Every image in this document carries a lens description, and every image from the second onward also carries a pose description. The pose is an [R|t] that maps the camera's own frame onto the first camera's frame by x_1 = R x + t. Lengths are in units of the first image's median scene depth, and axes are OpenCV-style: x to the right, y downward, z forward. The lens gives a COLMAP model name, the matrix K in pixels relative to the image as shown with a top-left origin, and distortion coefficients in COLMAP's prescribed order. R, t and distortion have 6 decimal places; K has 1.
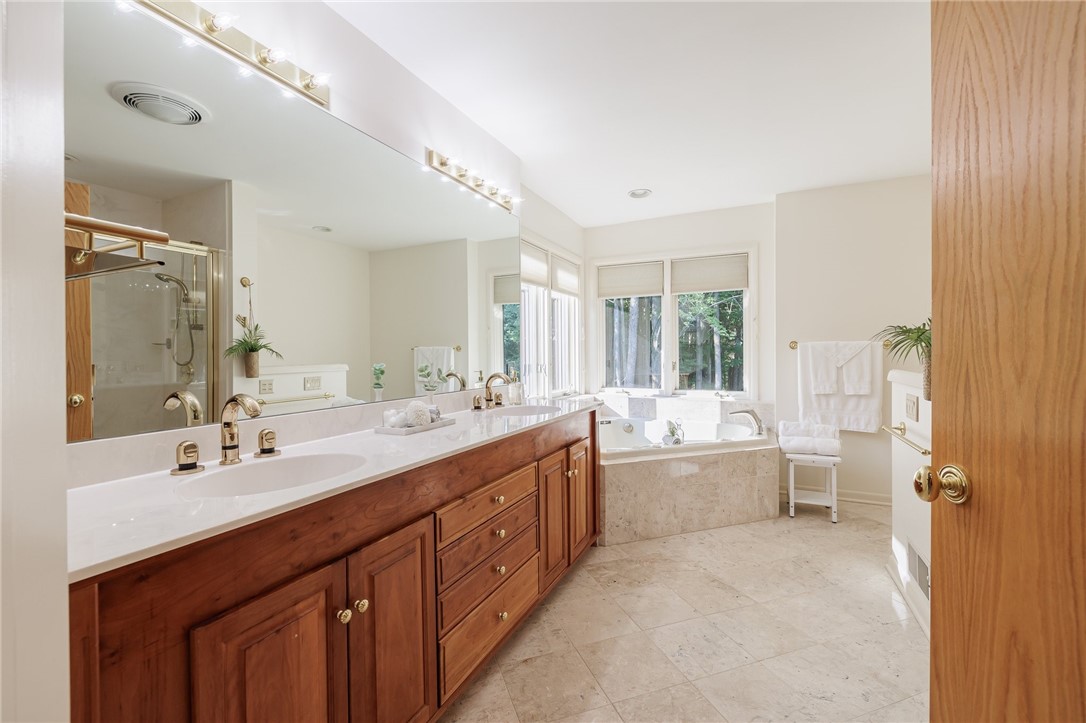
lens RADIAL K [[455.4, 0, 537.5], [0, 455.4, 355.8], [0, 0, 1]] dist [-0.000826, 0.000073]
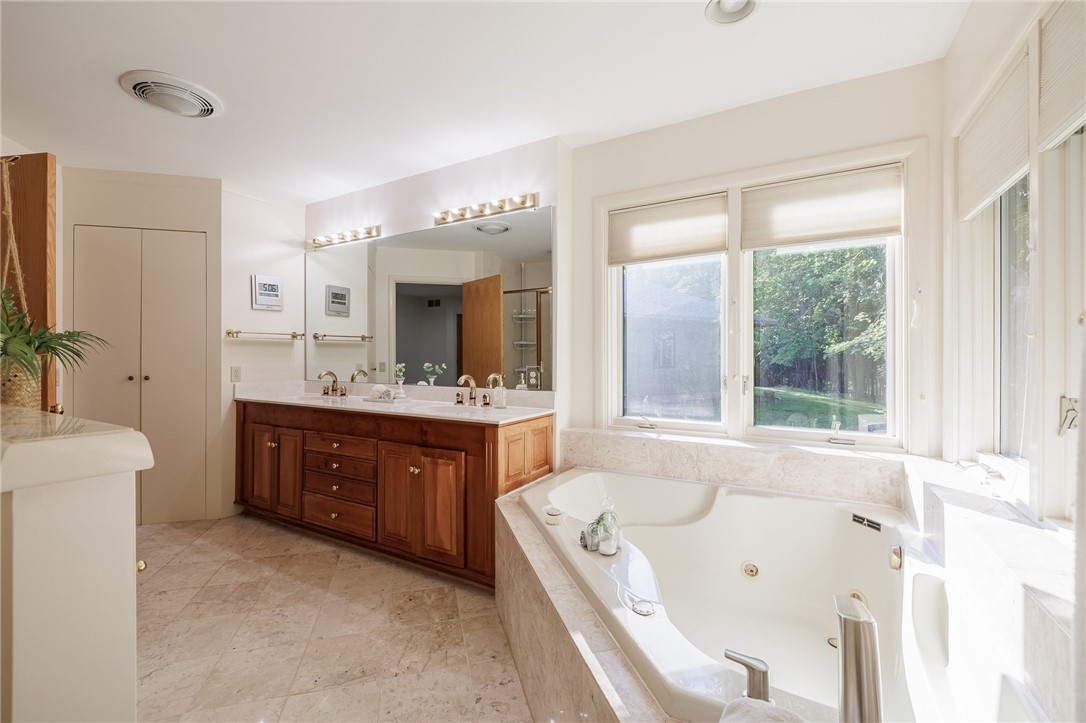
lens RADIAL K [[455.4, 0, 537.5], [0, 455.4, 355.8], [0, 0, 1]] dist [-0.000826, 0.000073]
pose [[-0.073230, 0.005508, -0.997300, 1.157185], [-0.004217, 0.999974, 0.005832, -0.018659], [0.997306, 0.004633, -0.073204, 1.411519]]
